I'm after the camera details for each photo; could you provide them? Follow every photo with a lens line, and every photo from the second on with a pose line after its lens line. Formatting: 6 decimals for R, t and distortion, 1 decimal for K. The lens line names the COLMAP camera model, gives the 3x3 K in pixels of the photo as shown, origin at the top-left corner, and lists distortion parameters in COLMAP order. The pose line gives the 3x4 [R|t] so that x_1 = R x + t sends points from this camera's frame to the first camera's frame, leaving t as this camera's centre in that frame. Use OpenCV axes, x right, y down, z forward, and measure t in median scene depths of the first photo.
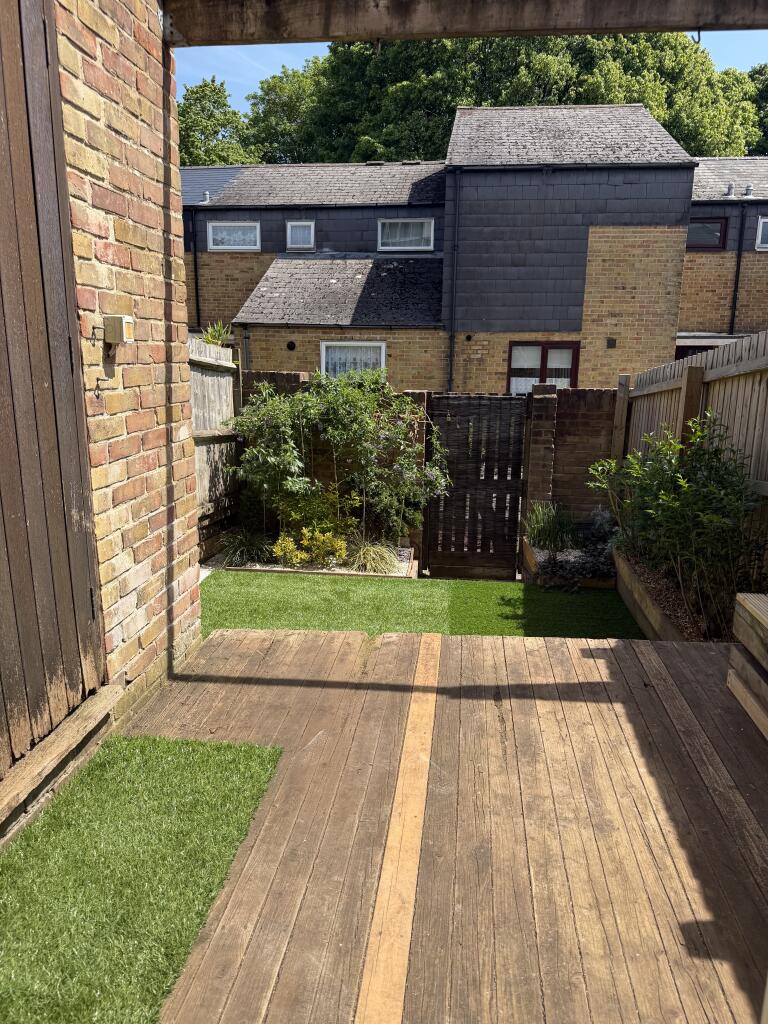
lens RADIAL K [[729.6, 0, 382.9], [0, 729.6, 515.4], [0, 0, 1]] dist [0.018298, 0.005348]
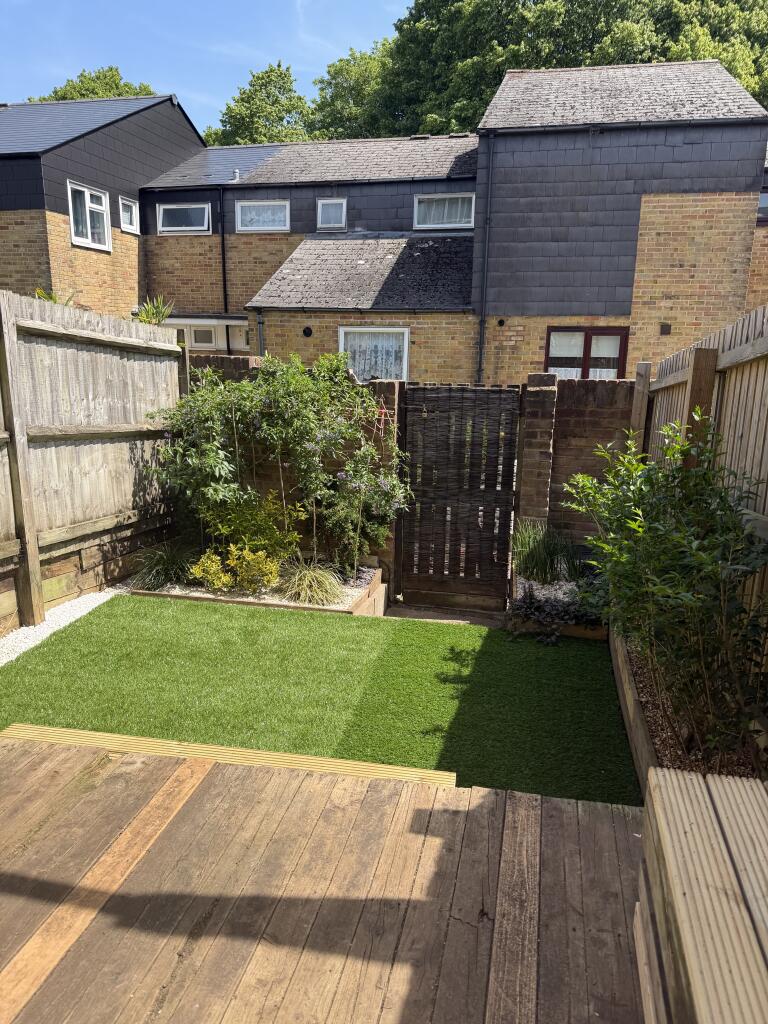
lens RADIAL K [[729.6, 0, 387.2], [0, 729.6, 509.9], [0, 0, 1]] dist [0.018298, 0.005348]
pose [[0.994915, 0.026815, -0.097085, 0.075127], [-0.026472, 0.999638, 0.004817, -0.015962], [0.097179, -0.002223, 0.995264, 0.101547]]
